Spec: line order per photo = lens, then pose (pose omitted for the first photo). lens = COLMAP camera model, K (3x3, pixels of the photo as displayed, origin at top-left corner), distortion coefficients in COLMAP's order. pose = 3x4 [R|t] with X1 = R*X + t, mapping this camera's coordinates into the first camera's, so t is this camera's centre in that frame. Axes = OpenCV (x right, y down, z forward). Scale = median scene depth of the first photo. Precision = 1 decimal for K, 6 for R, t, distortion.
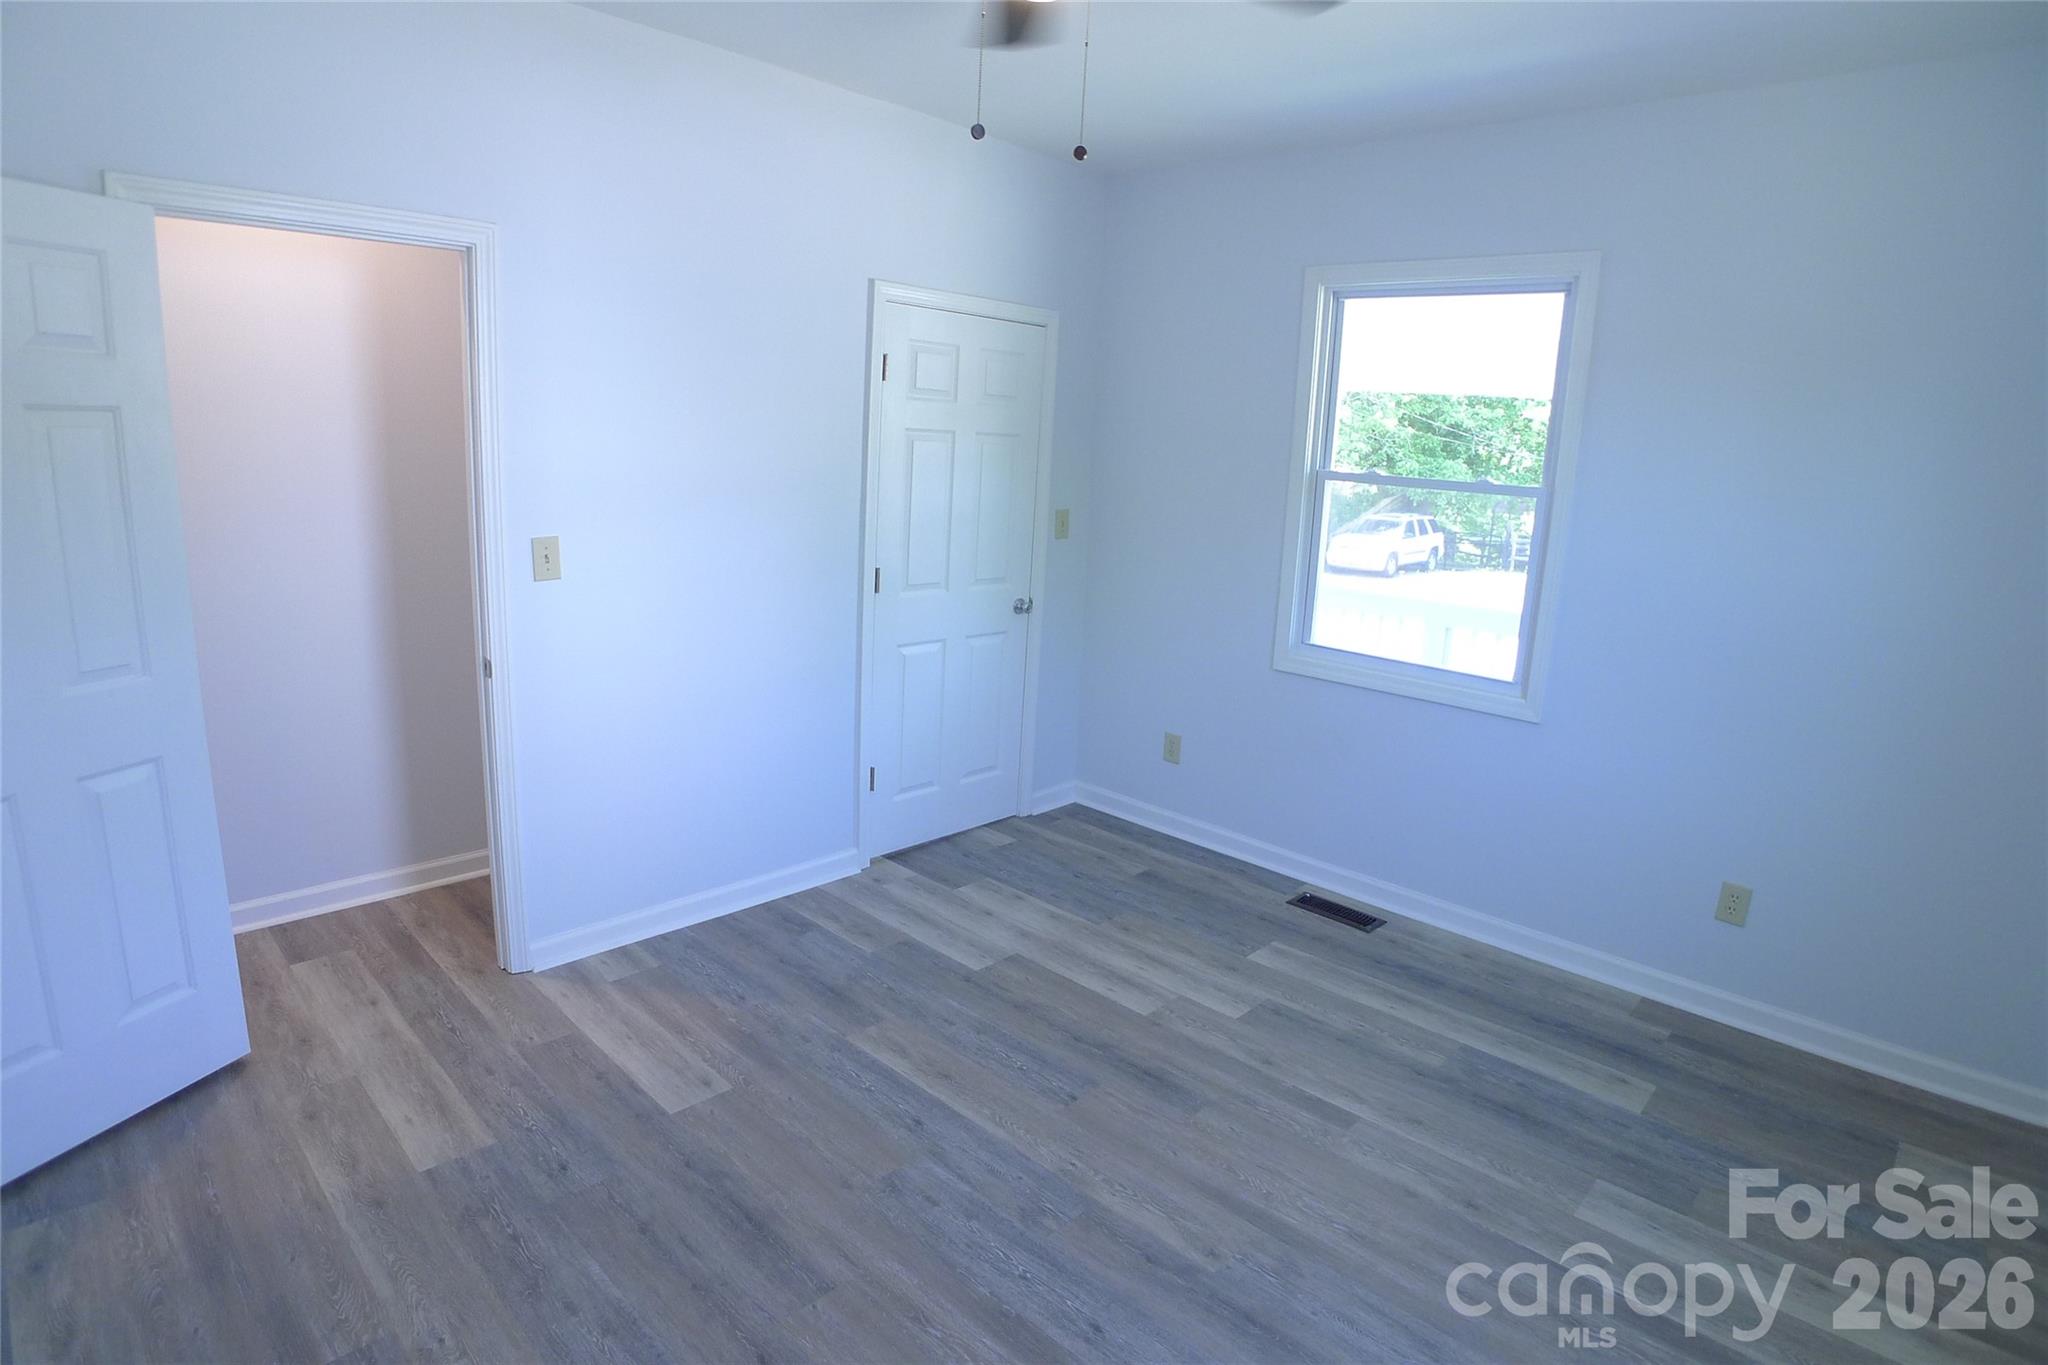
lens RADIAL K [[1065.5, 0, 1024.0], [0, 1065.5, 682.5], [0, 0, 1]] dist [-0.102657, 0.028623]
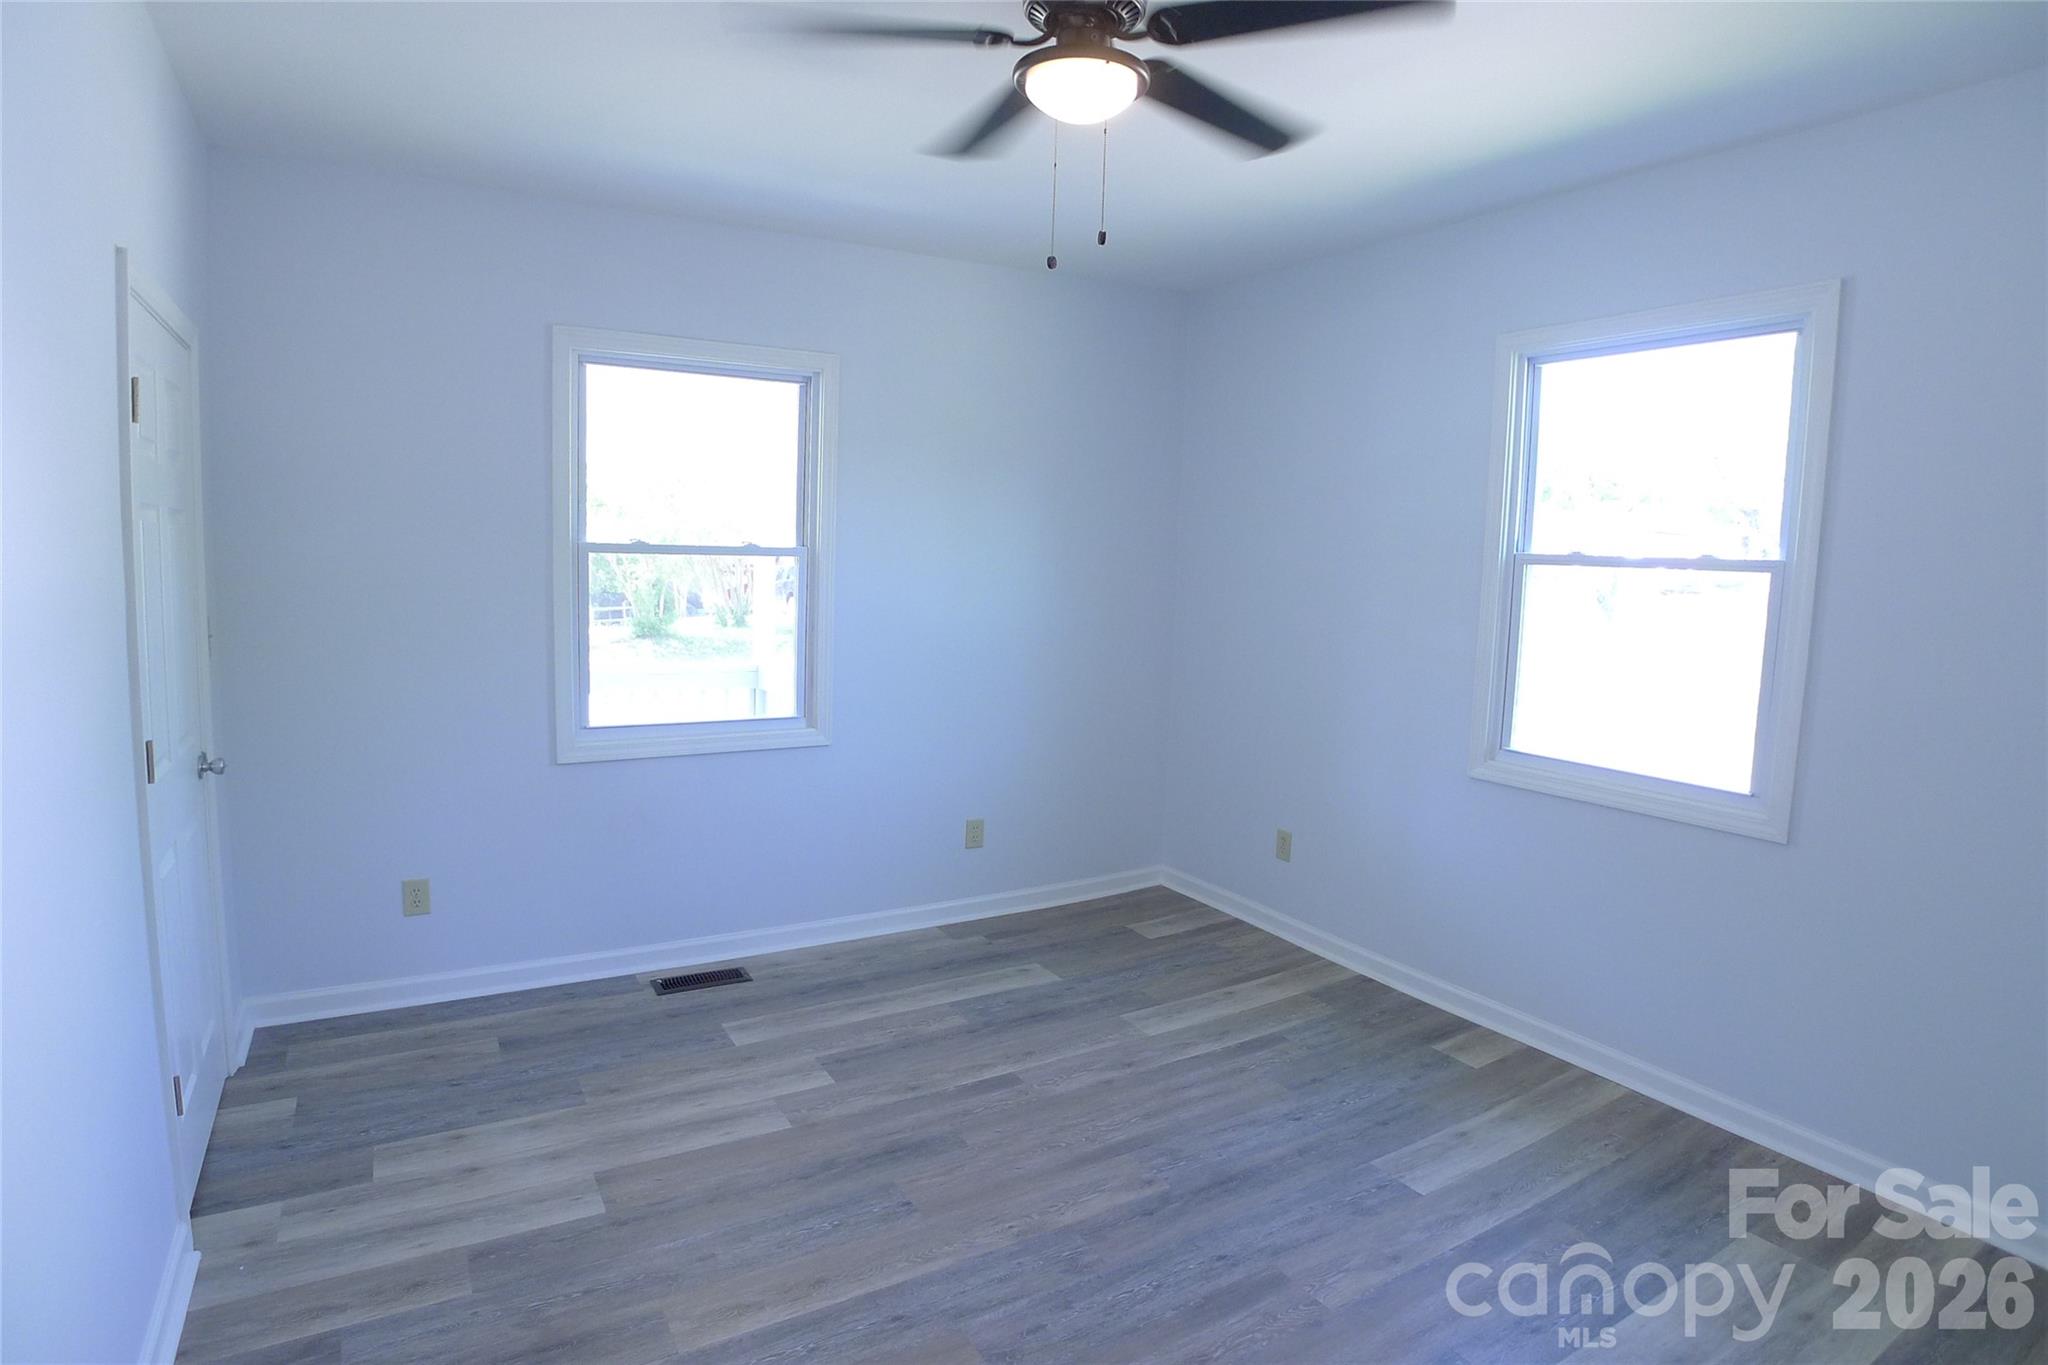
lens RADIAL K [[1065.5, 0, 1024.0], [0, 1065.5, 682.5], [0, 0, 1]] dist [-0.102657, 0.028623]
pose [[0.270345, -0.153838, 0.950393, -0.615866], [0.195994, 0.975274, 0.102114, -0.116183], [-0.942603, 0.158666, 0.293812, 0.450993]]
